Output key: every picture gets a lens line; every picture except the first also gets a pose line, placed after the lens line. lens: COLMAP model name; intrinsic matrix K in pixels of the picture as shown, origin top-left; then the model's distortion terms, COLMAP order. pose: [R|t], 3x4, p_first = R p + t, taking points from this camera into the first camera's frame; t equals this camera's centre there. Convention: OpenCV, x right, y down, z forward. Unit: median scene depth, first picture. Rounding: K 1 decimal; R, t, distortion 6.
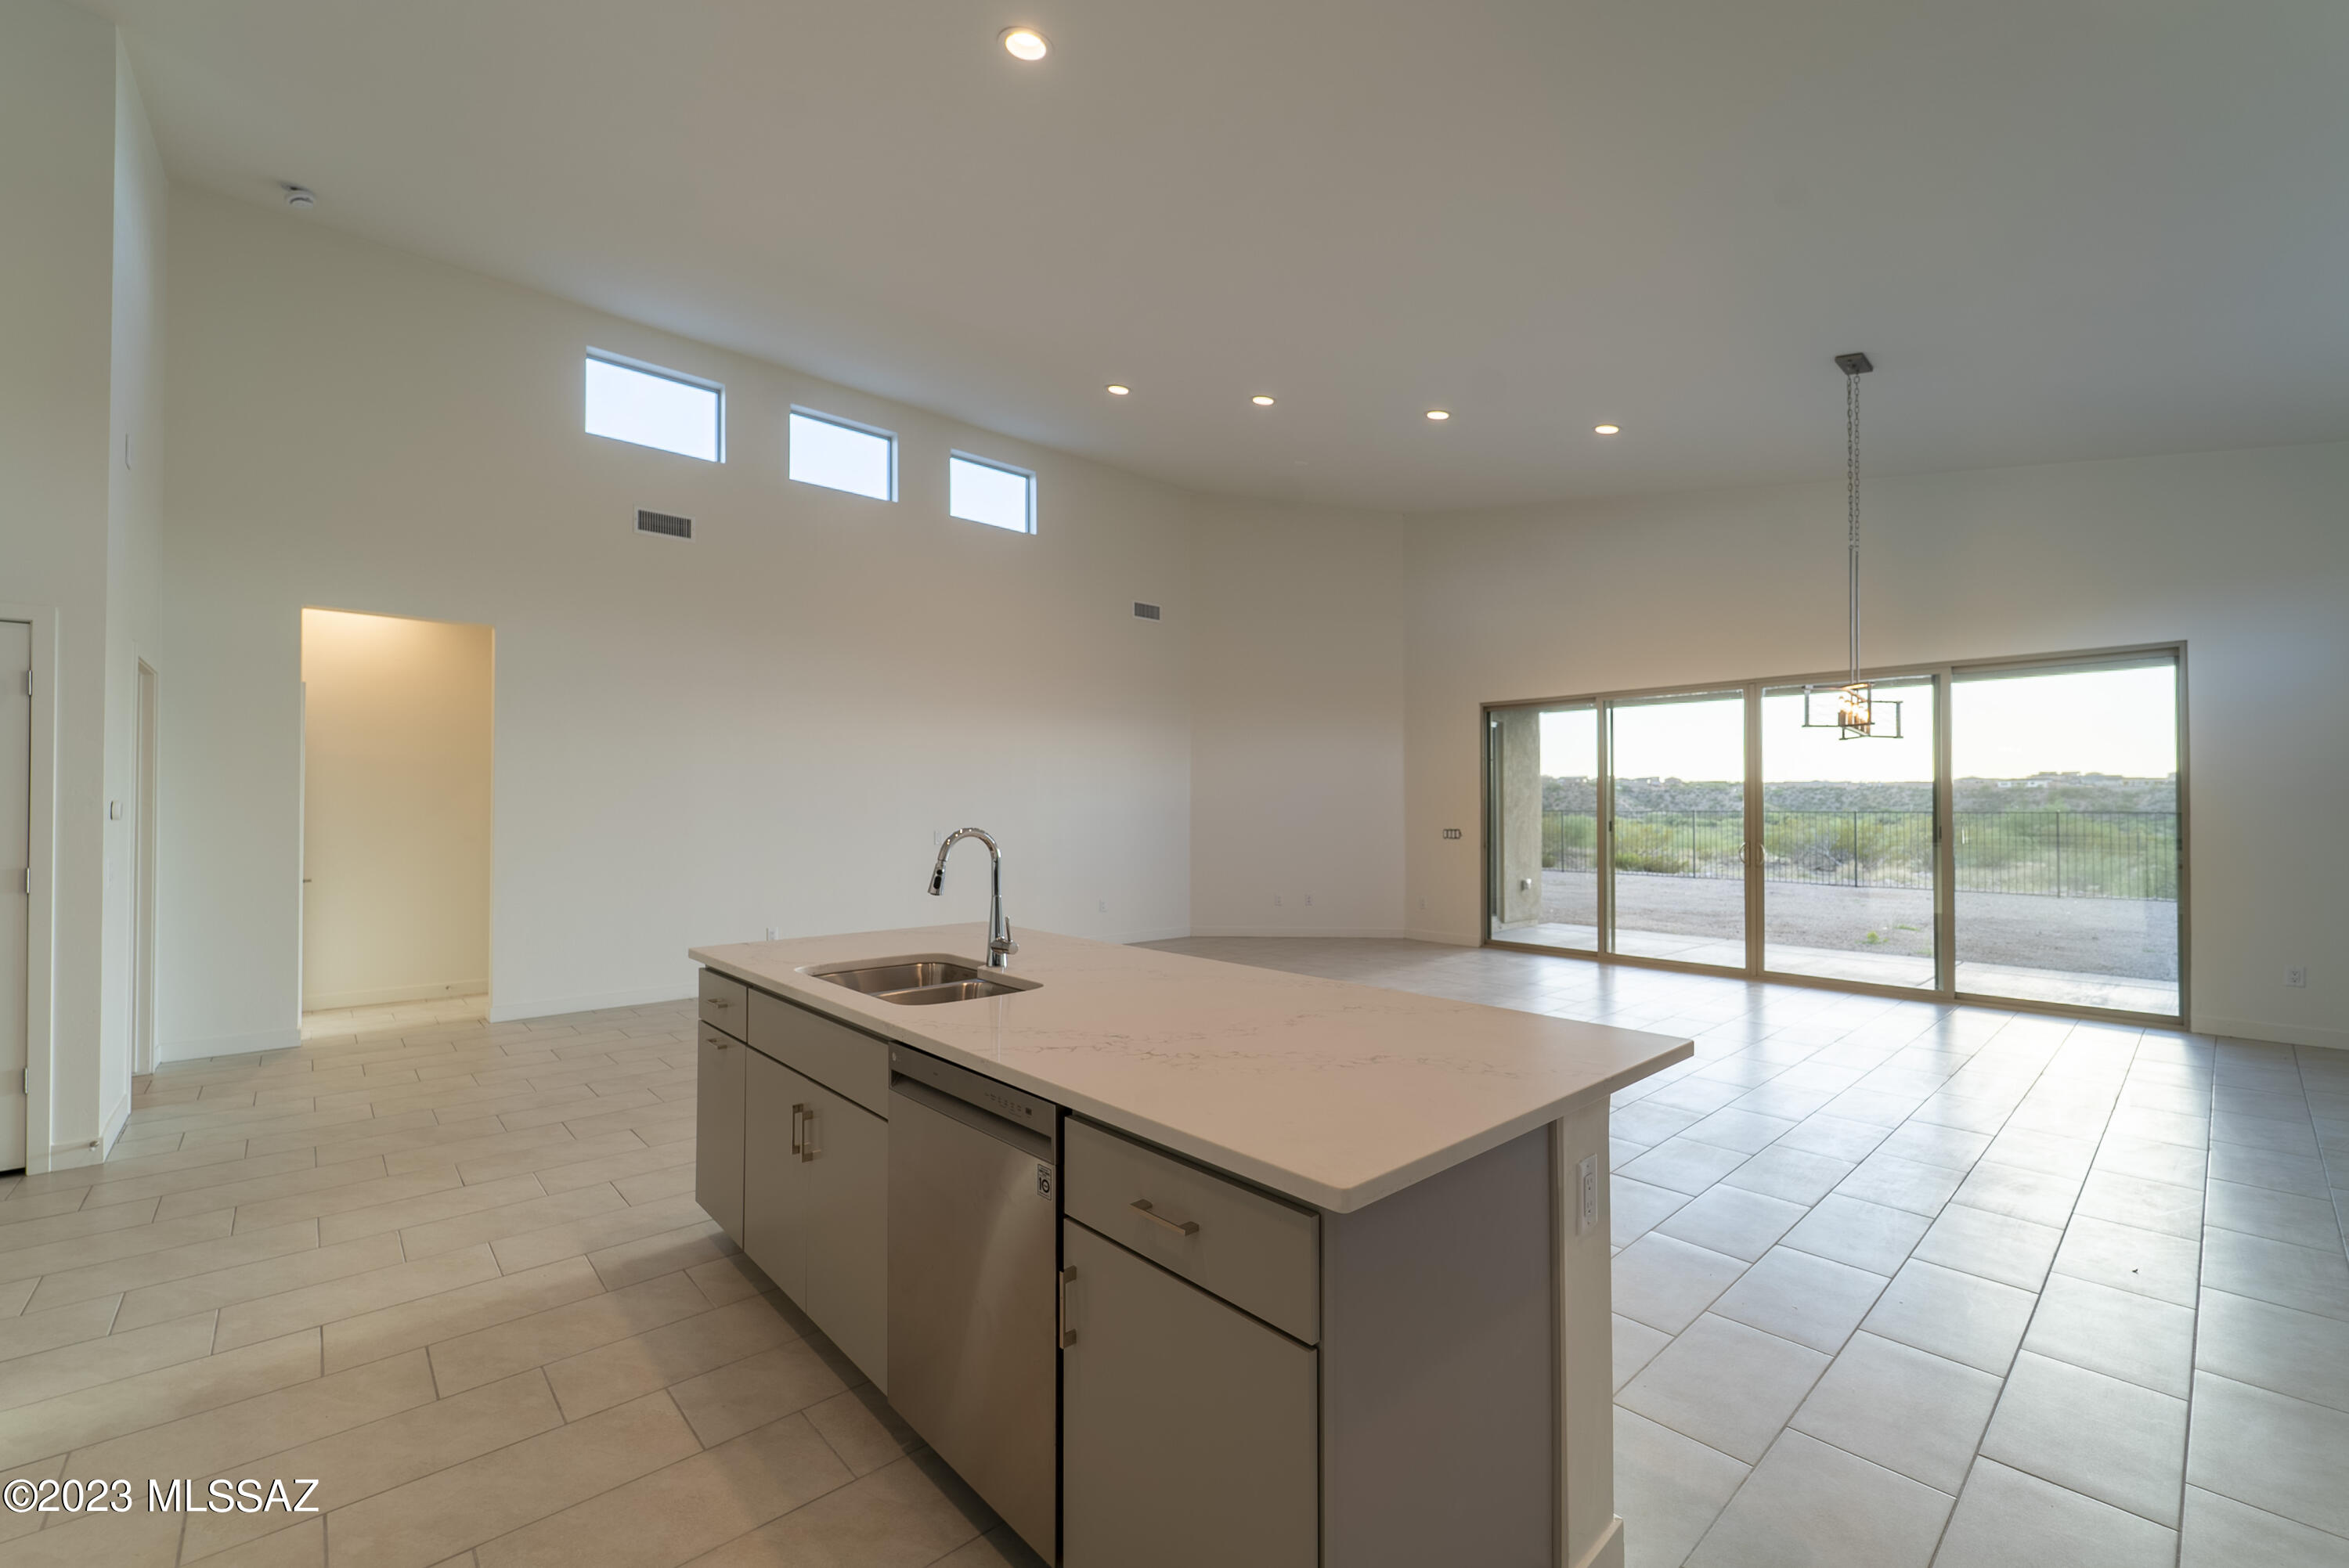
lens RADIAL K [[956.0, 0, 1167.9], [0, 956.0, 801.8], [0, 0, 1]] dist [0.001694, -0.002739]
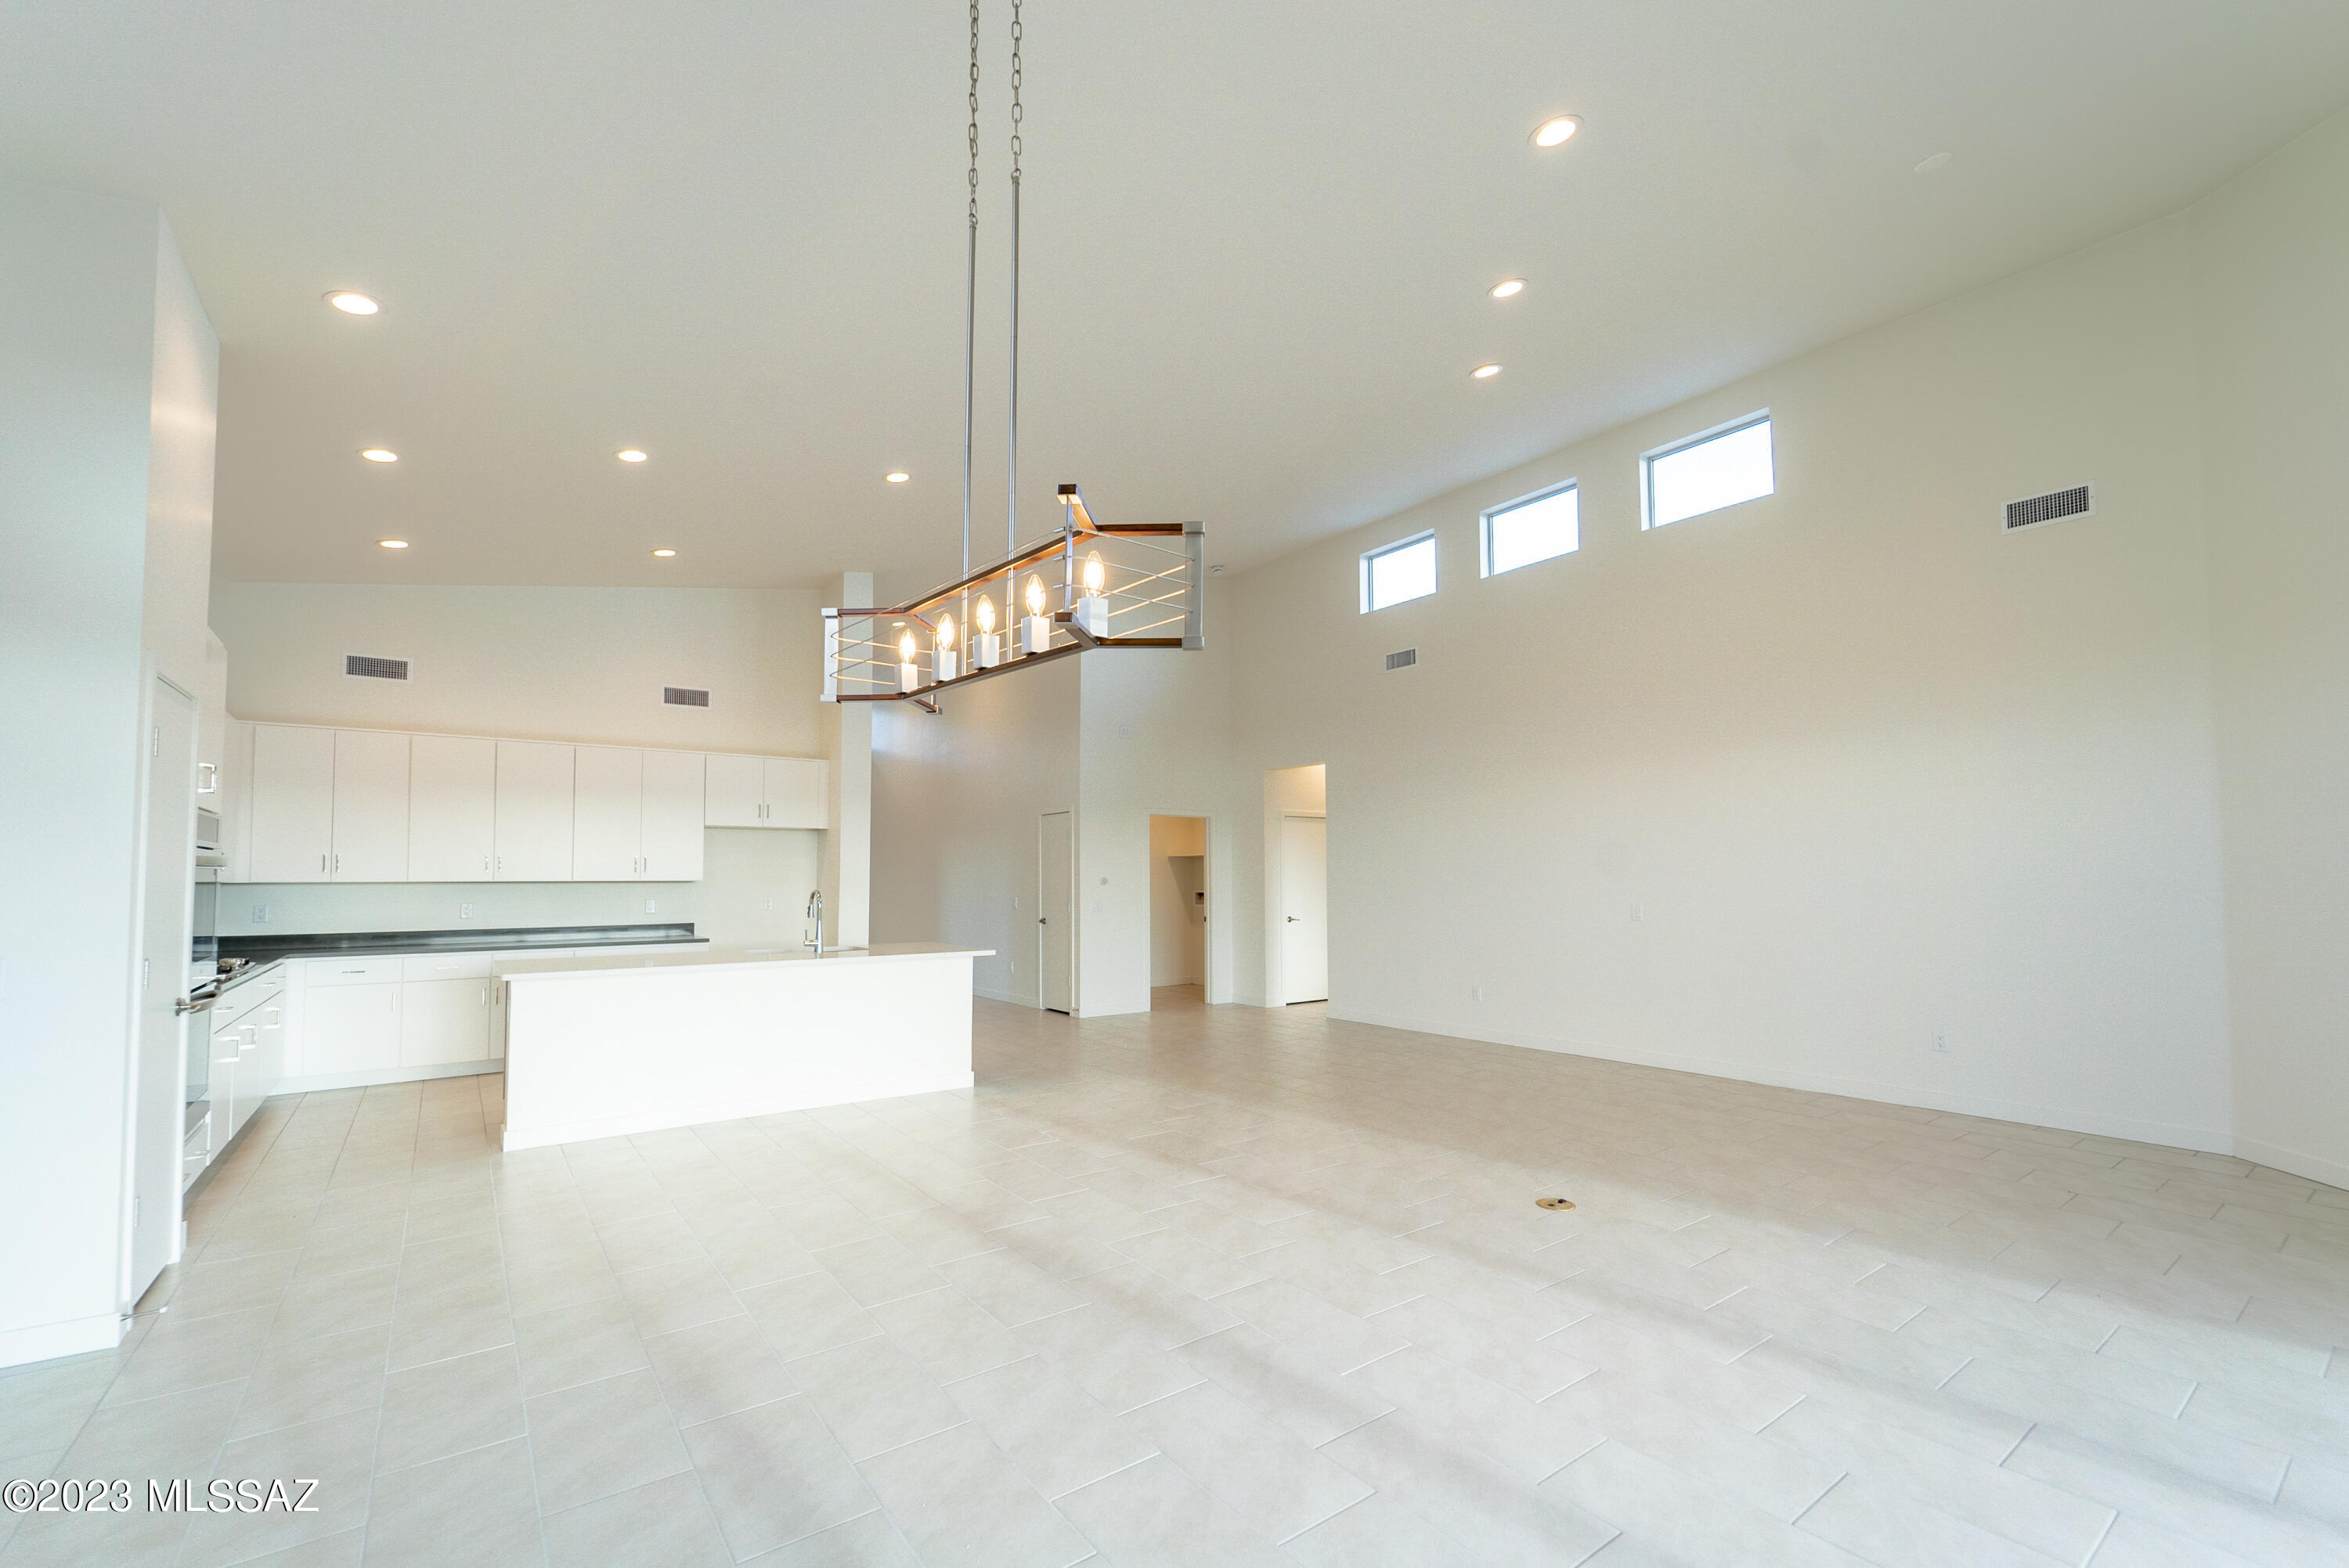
lens RADIAL K [[956.0, 0, 1185.4], [0, 956.0, 843.6], [0, 0, 1]] dist [0.001694, -0.002739]
pose [[-0.074111, -0.037624, -0.996540, 0.623044], [0.012036, 0.999182, -0.038619, 0.005355], [0.997177, -0.014856, -0.073598, 0.635557]]
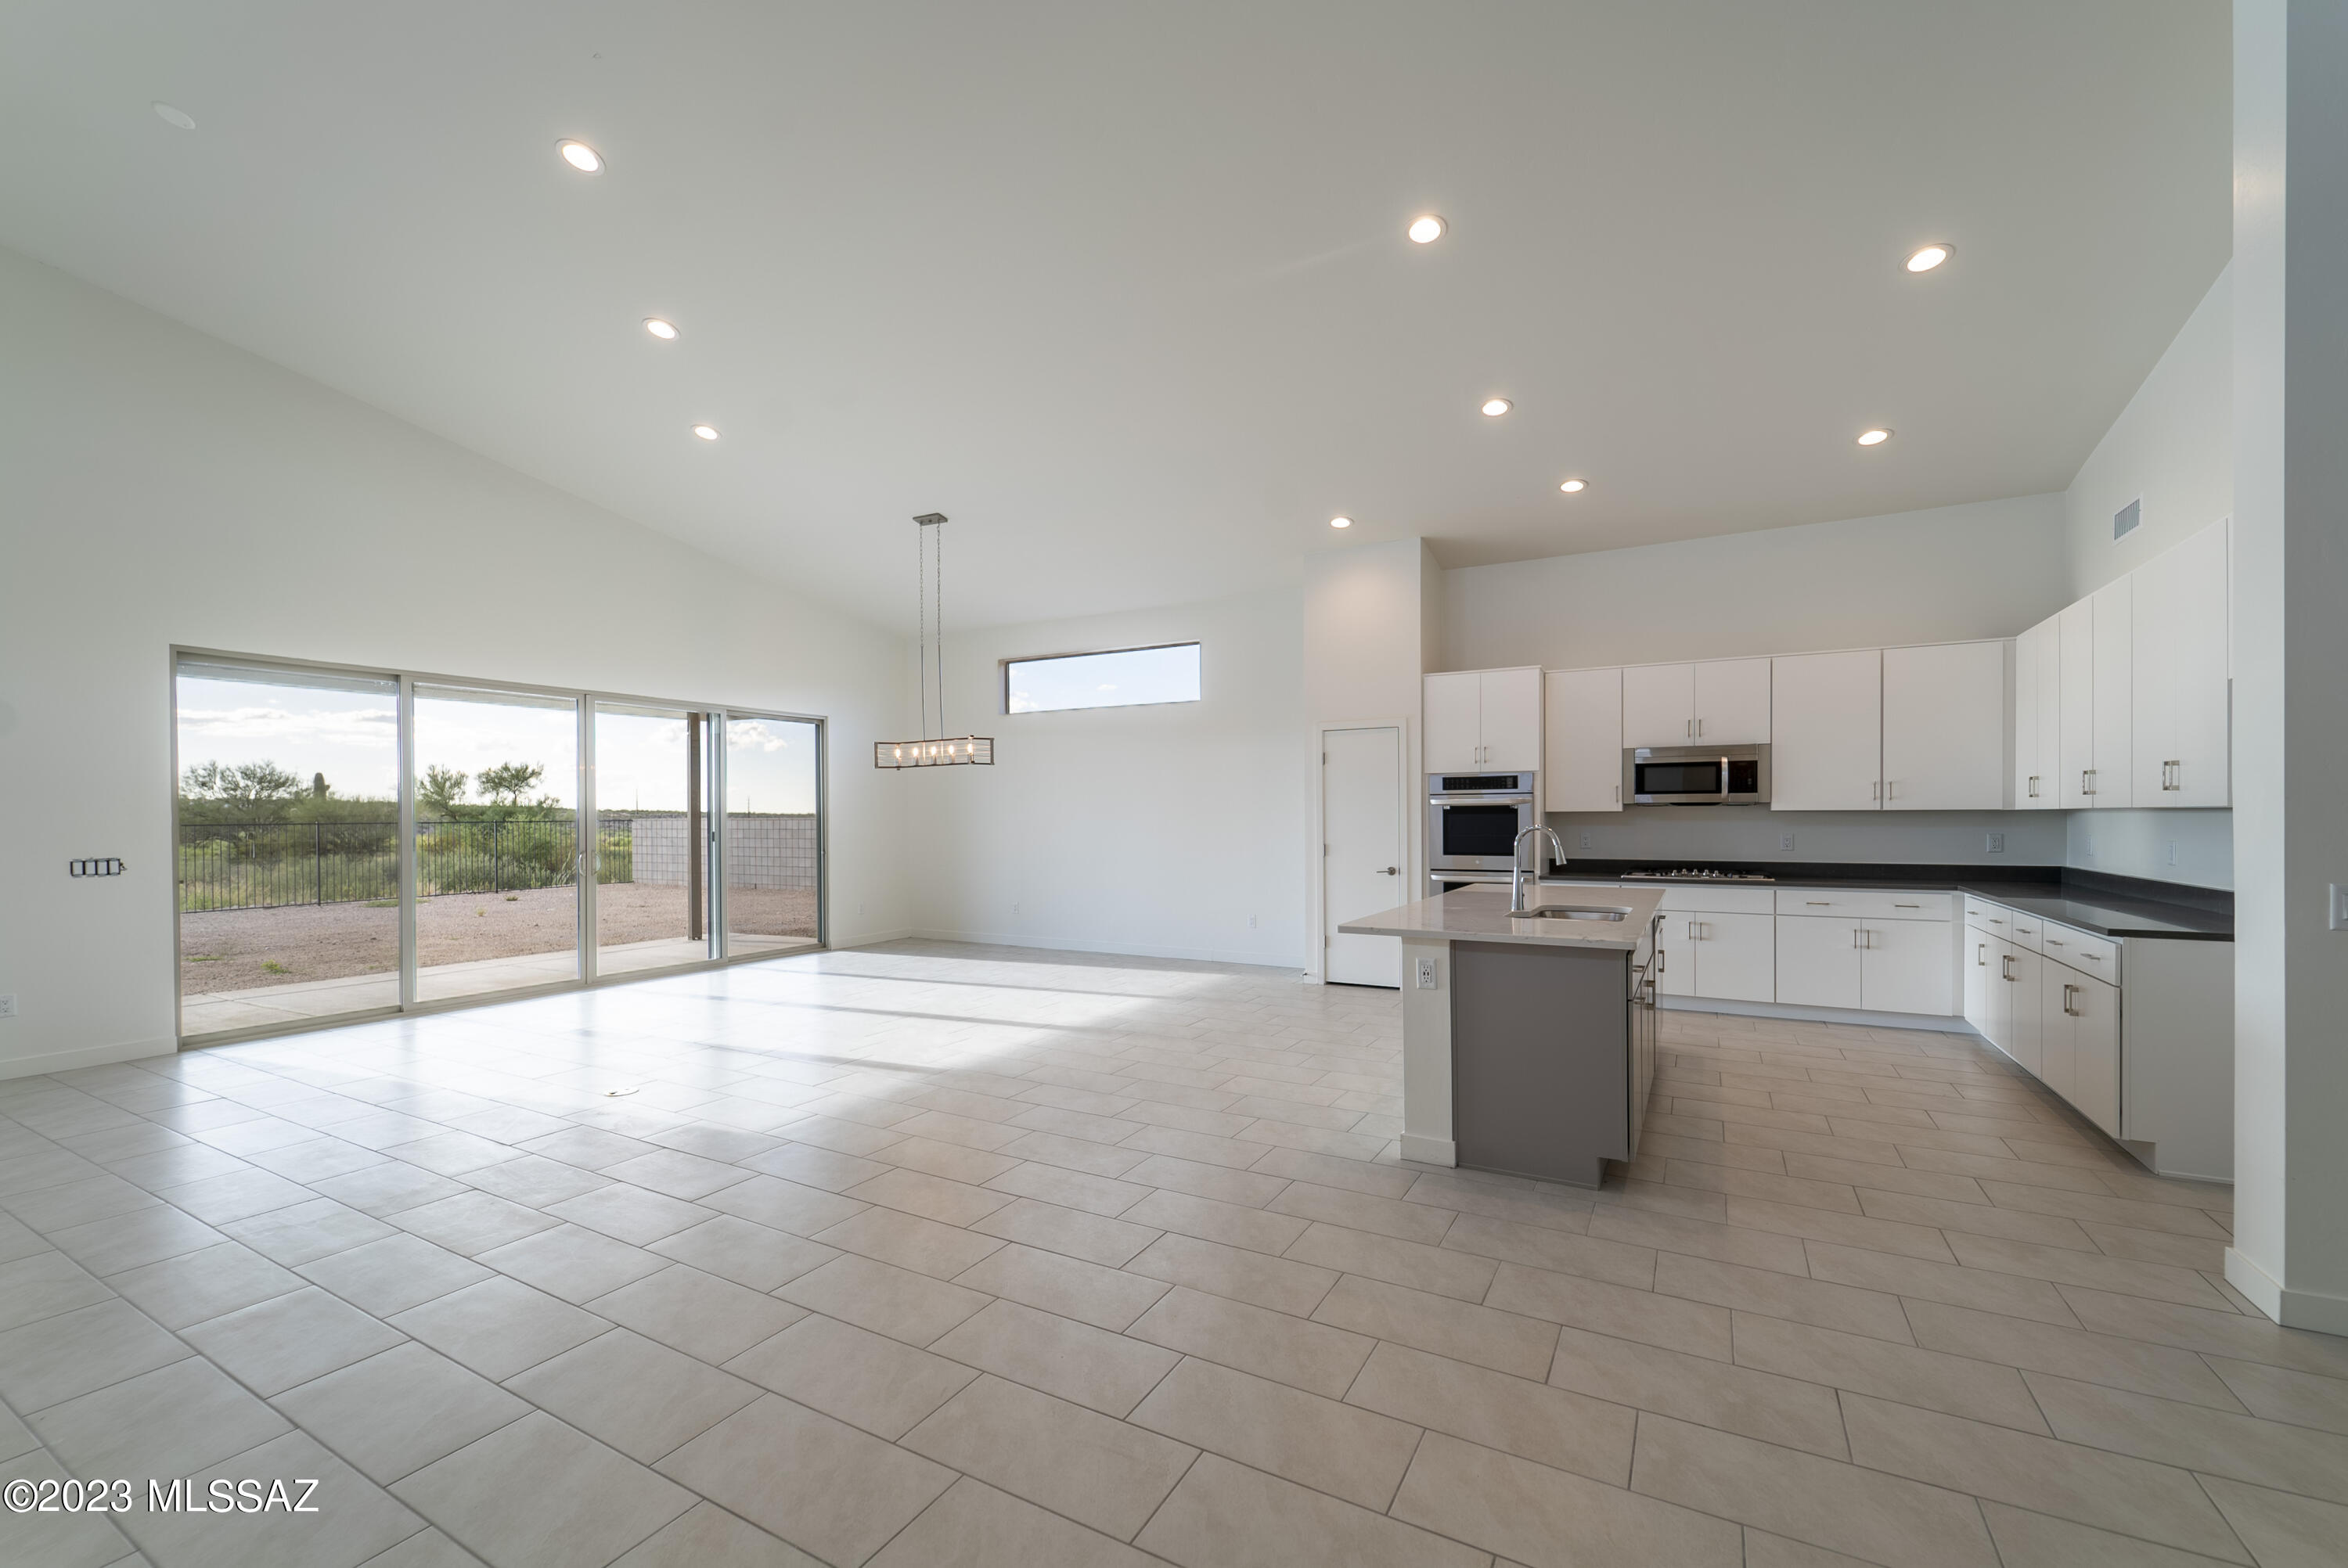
lens RADIAL K [[955.5, 0, 1167.6], [0, 955.5, 811.9], [0, 0, 1]] dist [0.001694, -0.002739]
pose [[-0.320344, 0.005716, 0.947284, -0.486529], [-0.000884, 0.999980, -0.006333, 0.004802], [-0.947301, -0.002866, -0.320332, 0.660751]]
